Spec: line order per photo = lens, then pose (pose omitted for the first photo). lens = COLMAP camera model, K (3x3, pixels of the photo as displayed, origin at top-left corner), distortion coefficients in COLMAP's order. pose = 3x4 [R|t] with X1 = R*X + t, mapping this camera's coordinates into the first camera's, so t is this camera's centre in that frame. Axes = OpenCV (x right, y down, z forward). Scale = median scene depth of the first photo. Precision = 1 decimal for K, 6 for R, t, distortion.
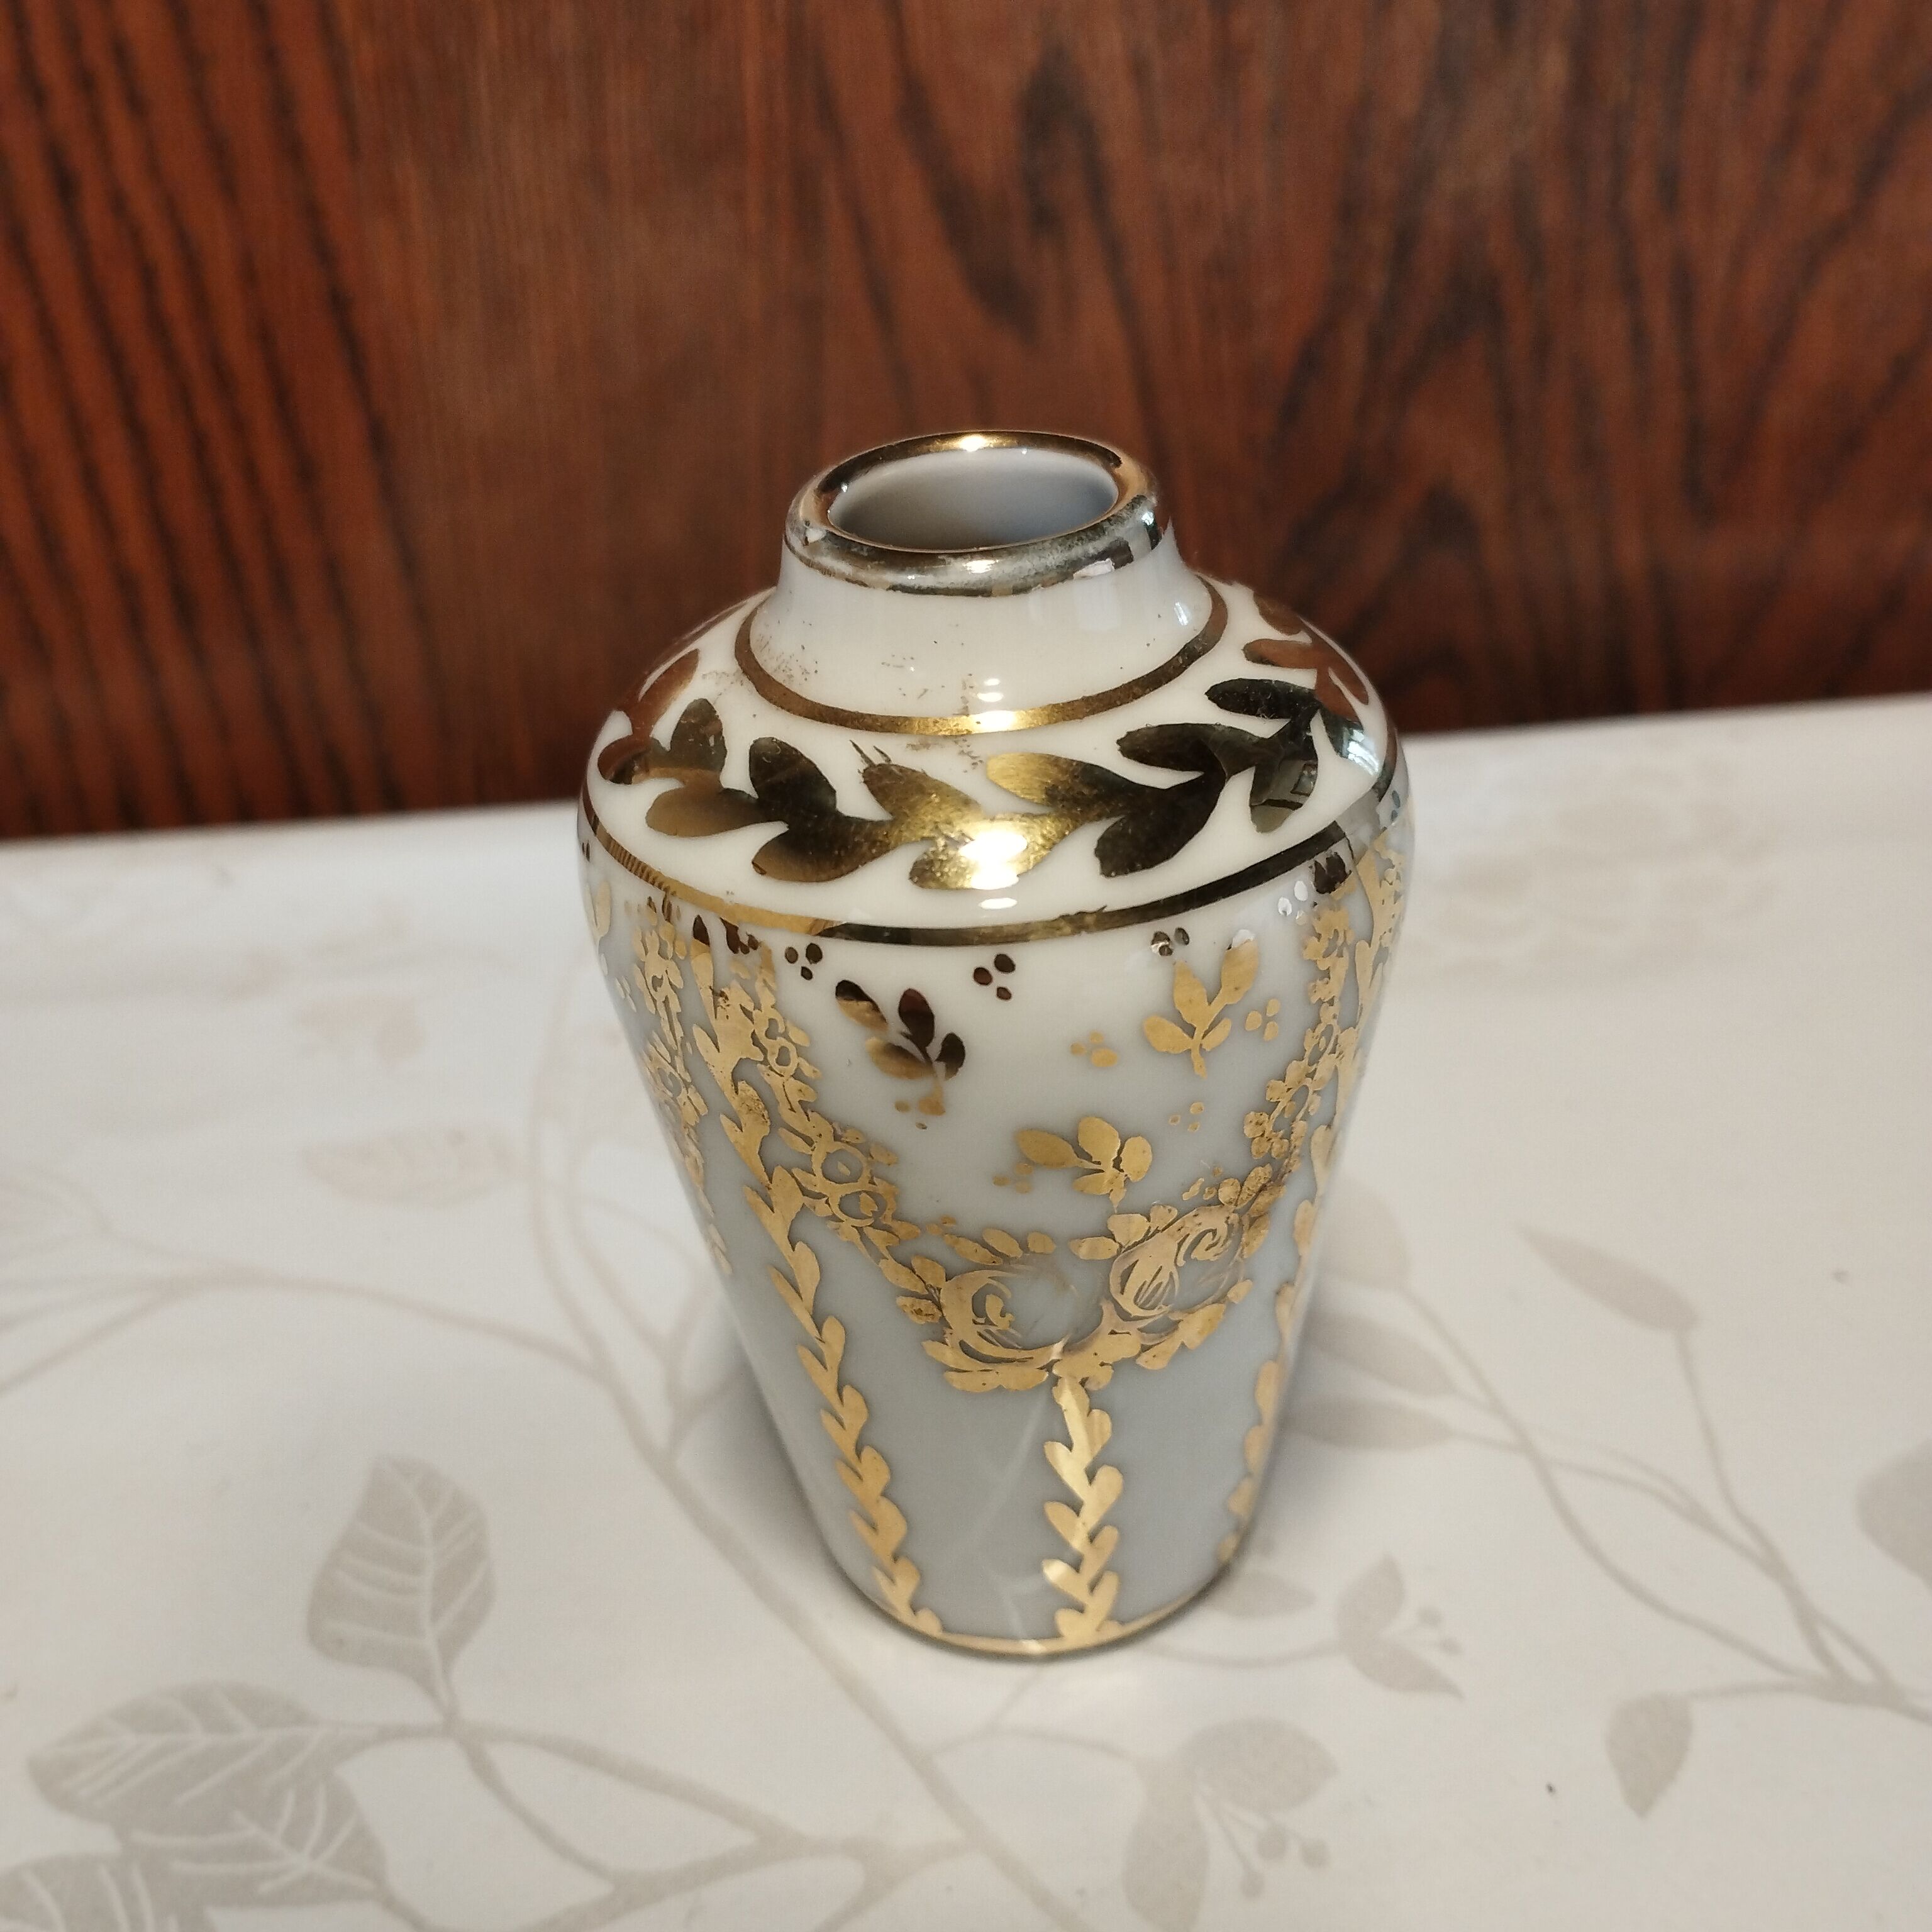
lens RADIAL K [[2237.9, 0, 995.9], [0, 2237.9, 969.4], [0, 0, 1]] dist [0.064989, -0.015699]
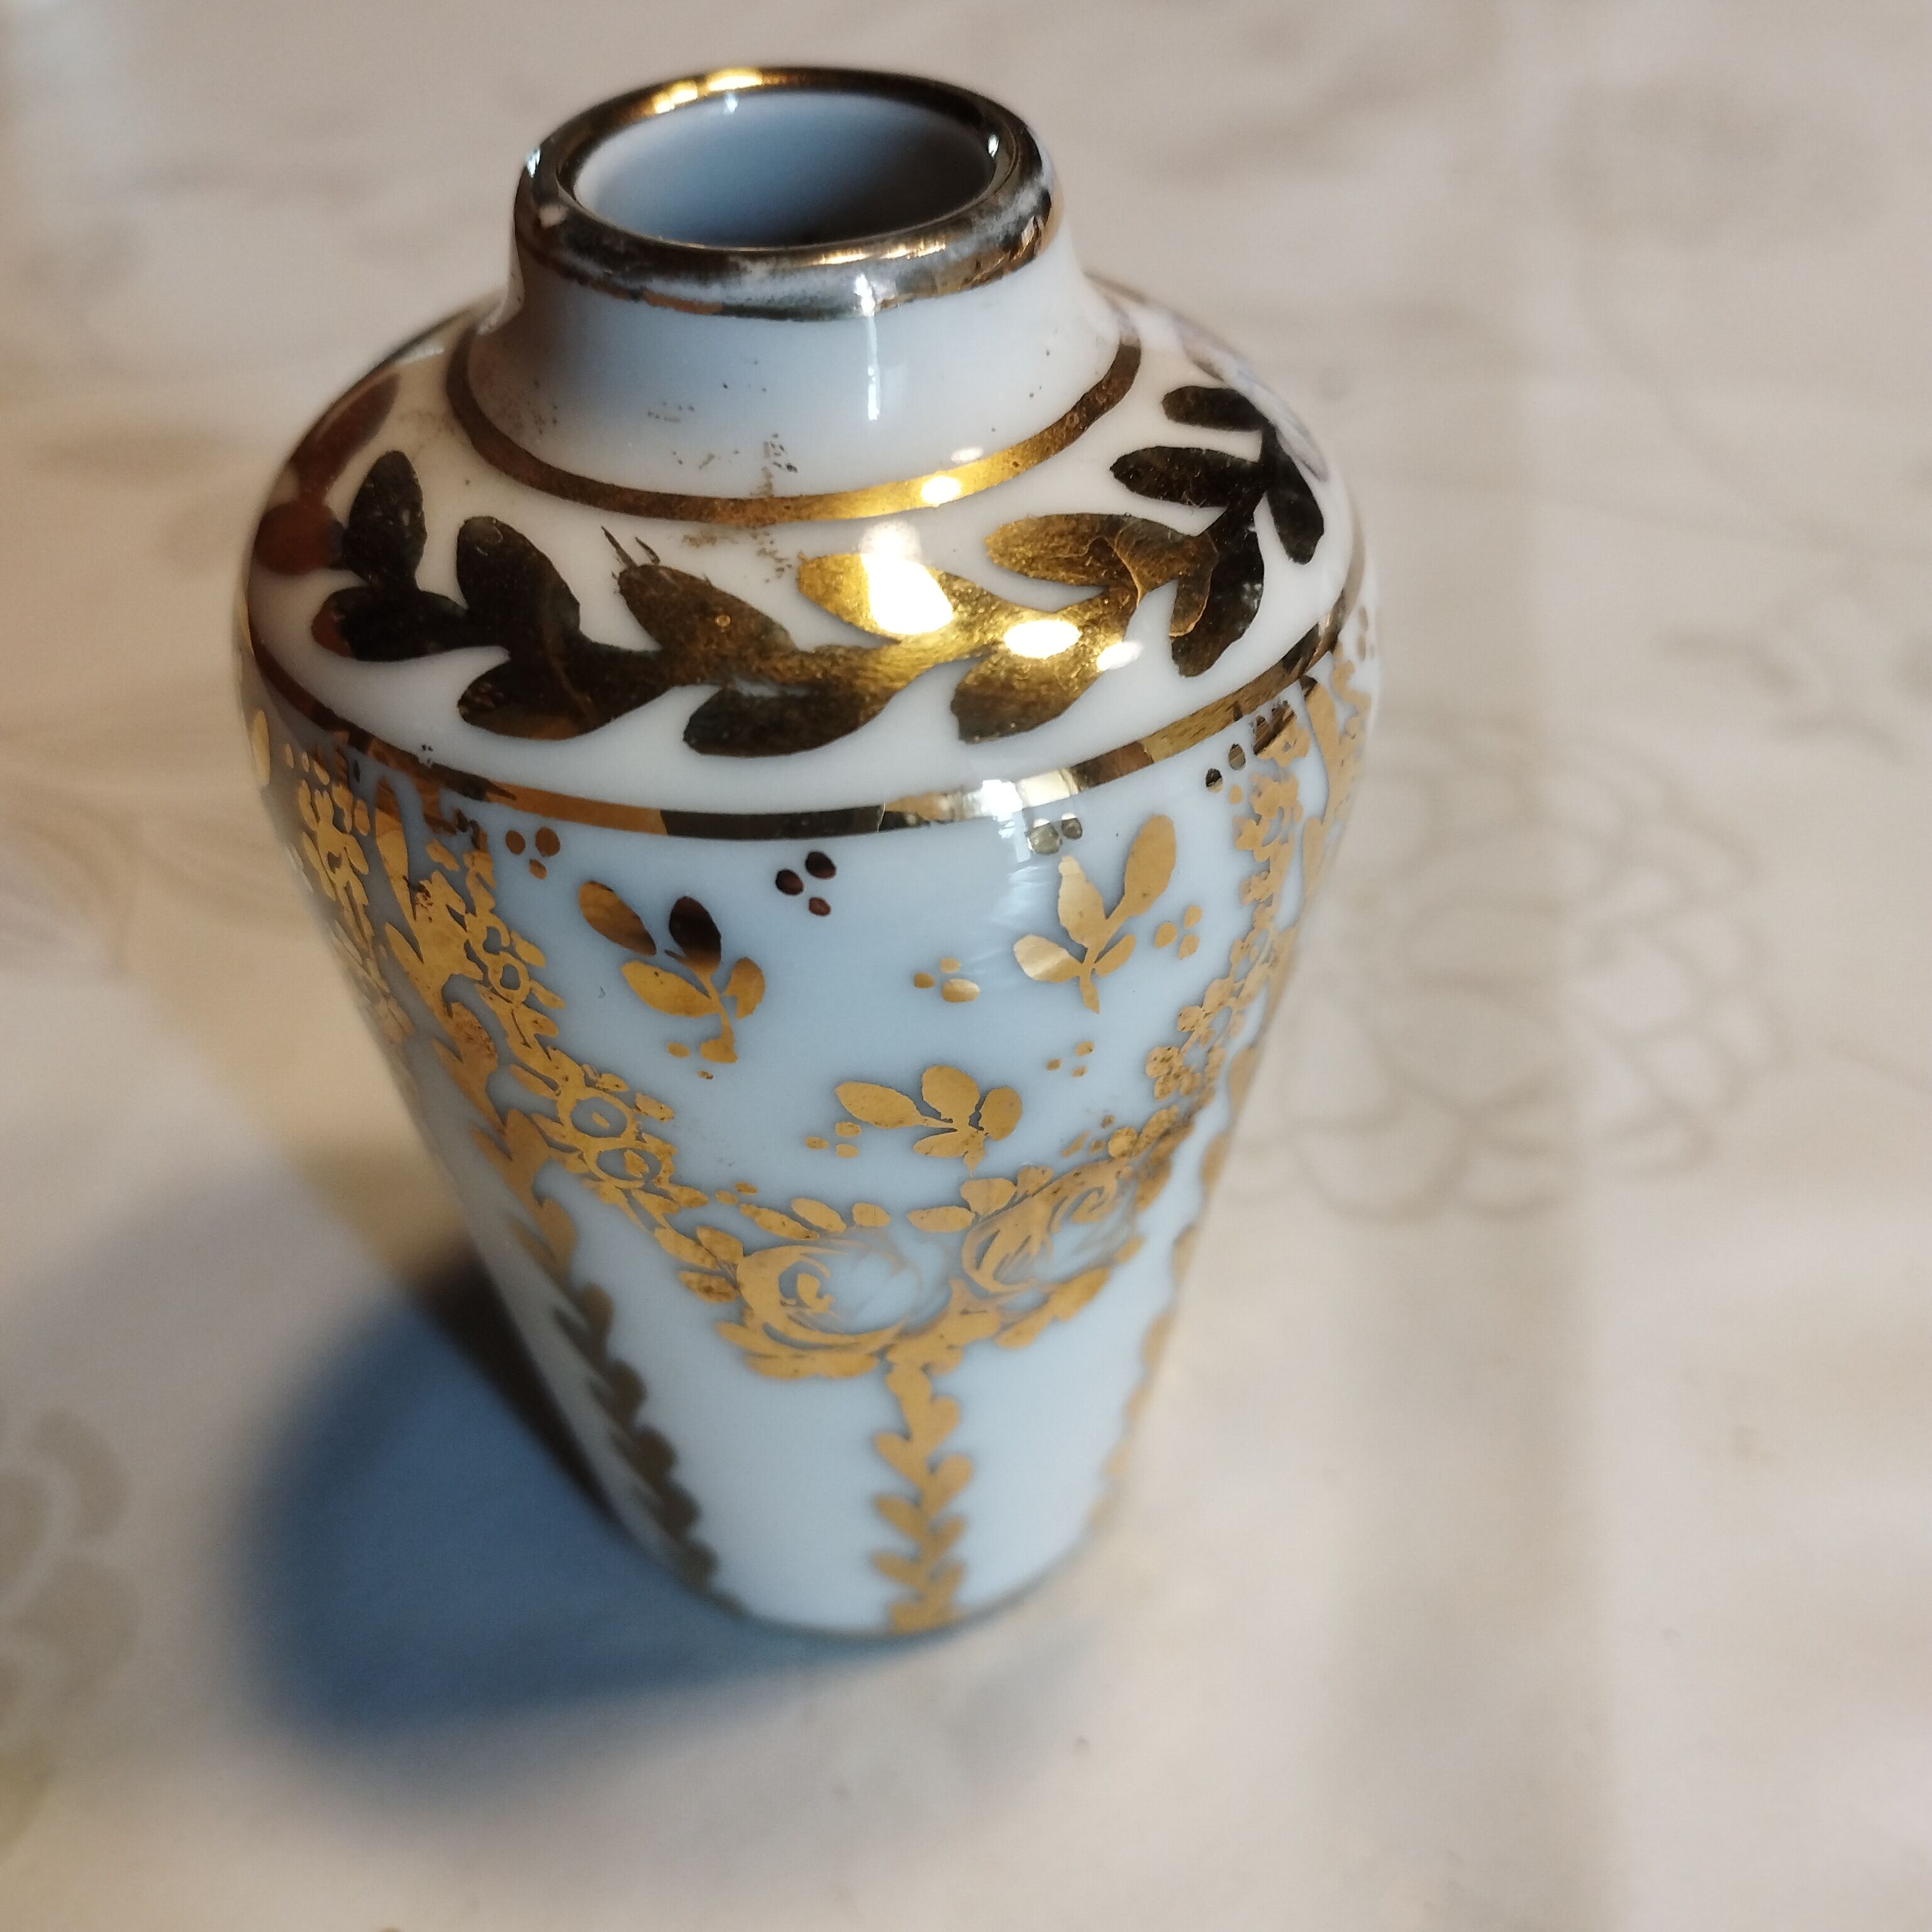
lens RADIAL K [[2237.9, 0, 995.9], [0, 2237.9, 969.4], [0, 0, 1]] dist [0.064989, -0.015699]
pose [[0.997811, 0.009461, 0.065455, 0.012454], [-0.018528, 0.990071, 0.139341, -0.064863], [-0.063486, -0.140248, 0.988079, 0.279218]]
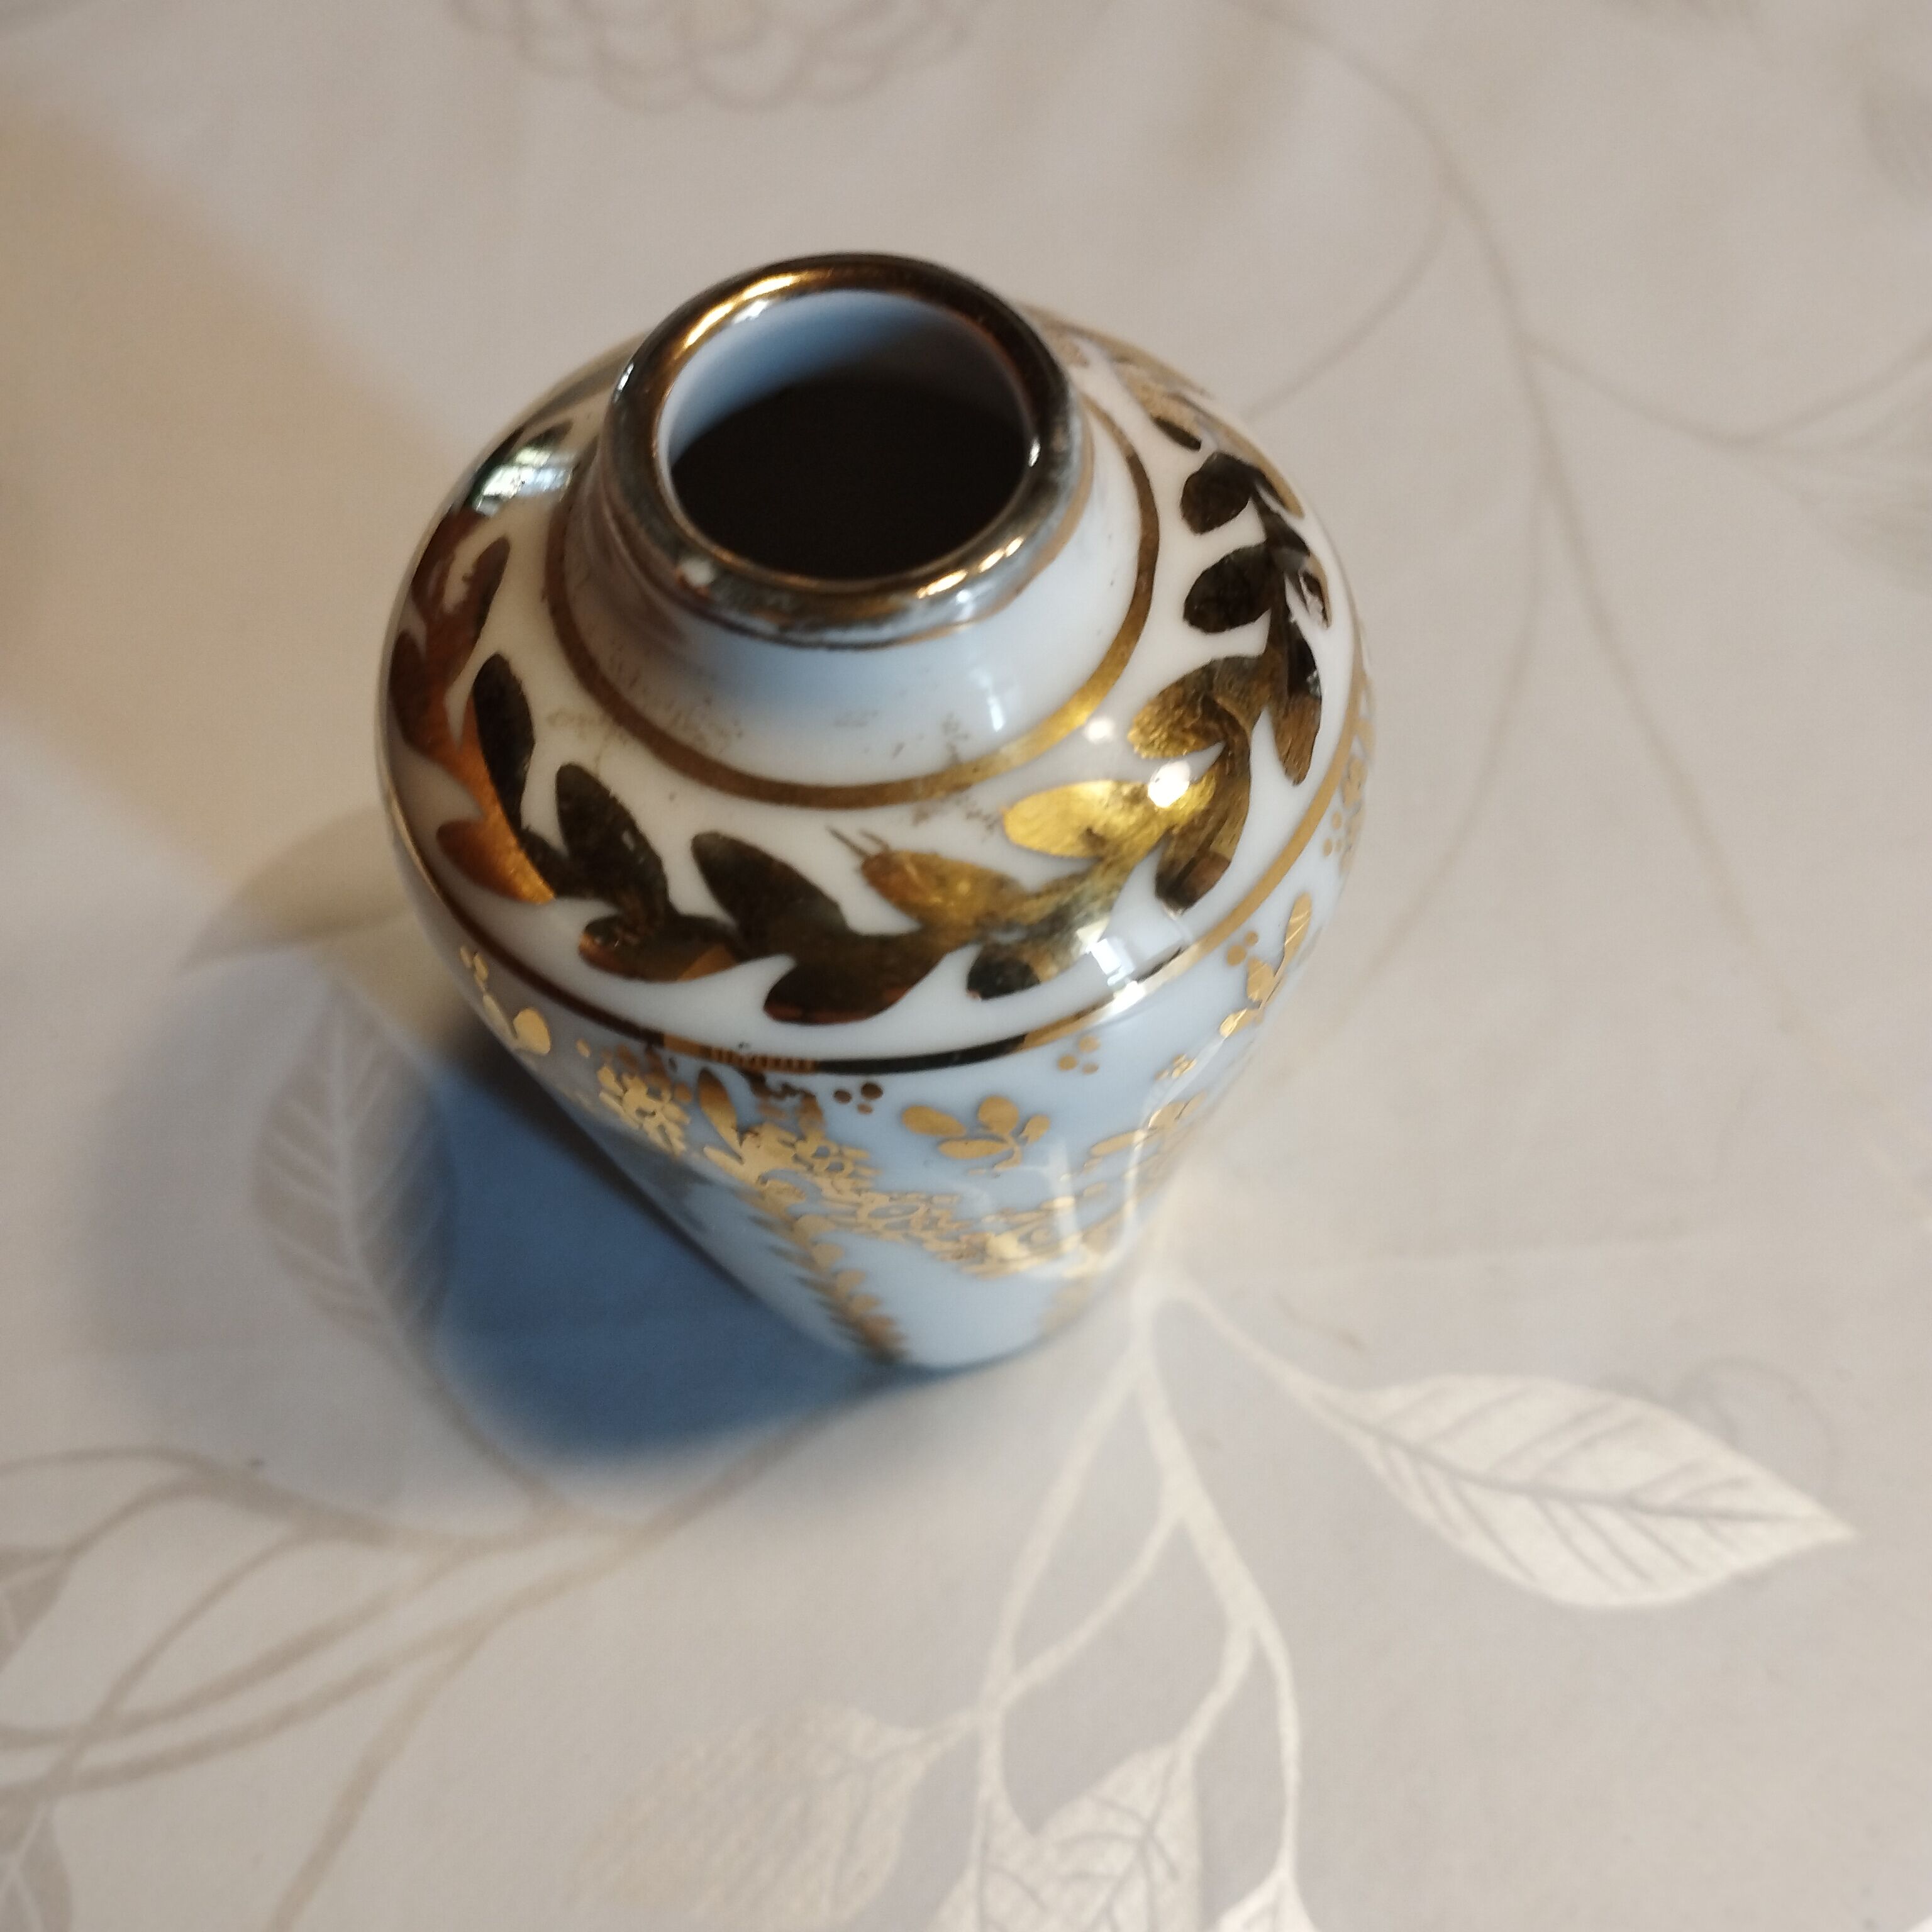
lens RADIAL K [[2237.9, 0, 995.9], [0, 2237.9, 969.4], [0, 0, 1]] dist [0.064989, -0.015699]
pose [[0.914509, -0.333809, 0.228572, -0.209027], [0.184999, 0.847497, 0.497519, -0.446193], [-0.359791, -0.412700, 0.836797, 0.266172]]
